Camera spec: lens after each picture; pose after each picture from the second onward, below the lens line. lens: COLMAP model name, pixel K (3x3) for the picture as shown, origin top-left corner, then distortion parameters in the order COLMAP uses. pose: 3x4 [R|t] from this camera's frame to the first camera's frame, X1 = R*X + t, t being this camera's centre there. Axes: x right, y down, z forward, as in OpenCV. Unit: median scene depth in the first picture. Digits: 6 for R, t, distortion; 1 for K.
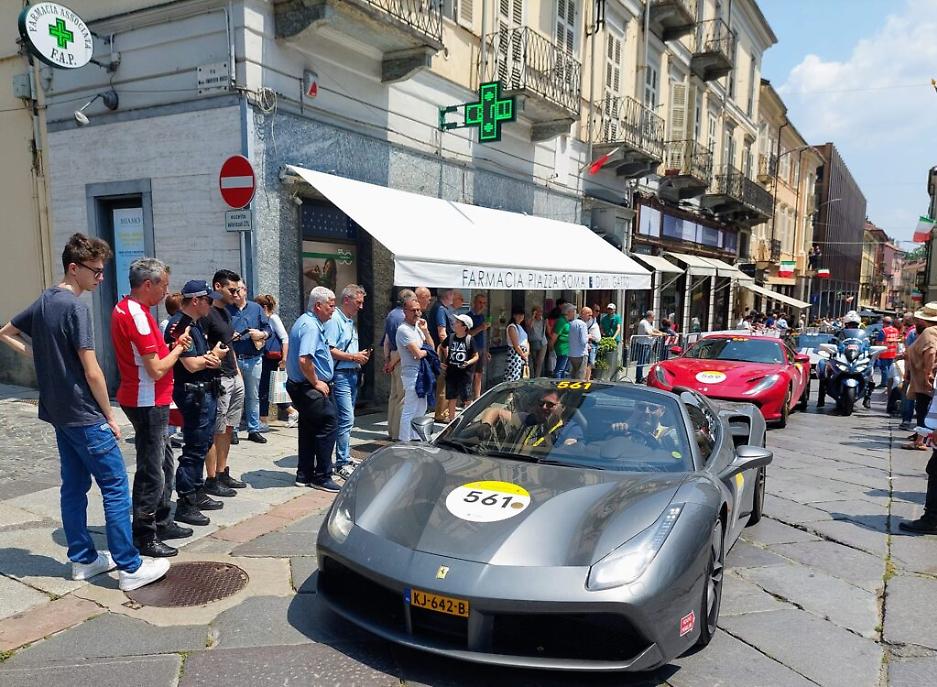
lens RADIAL K [[814.7, 0, 424.9], [0, 814.7, 389.4], [0, 0, 1]] dist [0.058014, -0.066931]
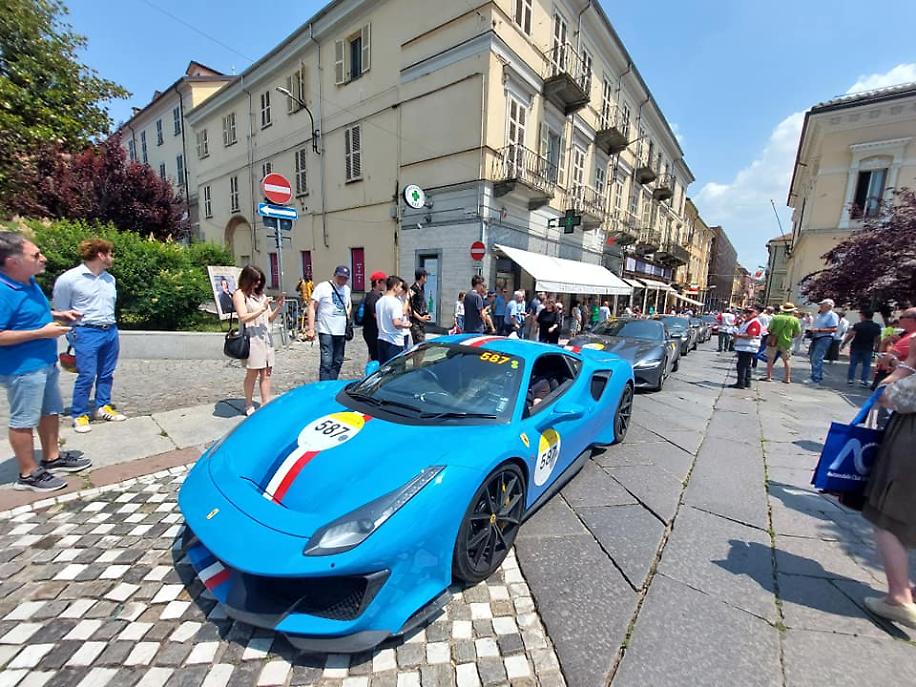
lens RADIAL K [[380.9, 0, 455.1], [0, 380.9, 347.7], [0, 0, 1]] dist [-0.014566, 0.001460]
pose [[0.988934, 0.049731, -0.139773, -0.058942], [-0.045592, 0.998426, 0.032665, 0.014869], [0.141177, -0.025931, 0.989645, -0.136412]]
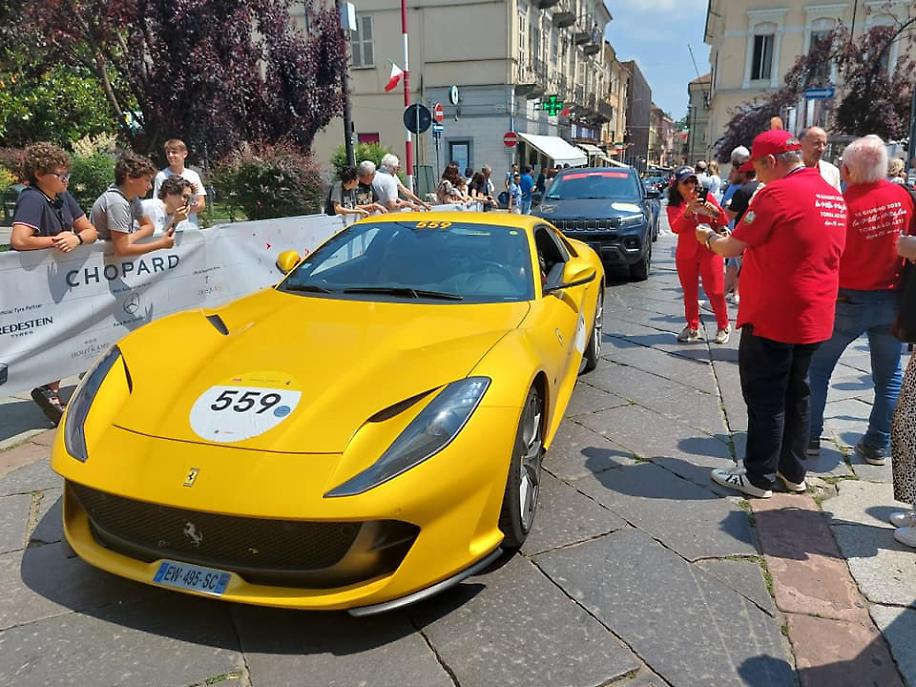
lens RADIAL K [[718.3, 0, 458.6], [0, 718.3, 344.0], [0, 0, 1]] dist [-0.000431, 0.001337]
pose [[0.970821, -0.077636, 0.226889, -0.643347], [0.045661, 0.988680, 0.142923, 0.089500], [-0.235417, -0.128393, 0.963376, -1.086972]]
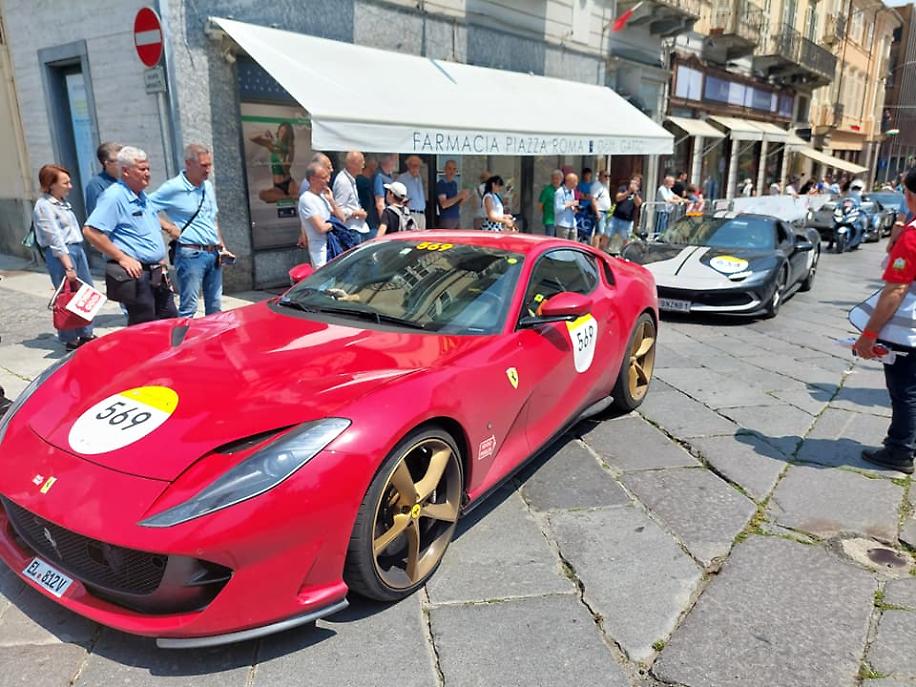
lens RADIAL K [[718.3, 0, 448.6], [0, 718.3, 352.9], [0, 0, 1]] dist [-0.000431, 0.001337]
pose [[0.994780, 0.014304, -0.101032, 0.101601], [0.000025, 0.990092, 0.140422, -0.008108], [0.102039, -0.139692, 0.984923, 0.100019]]
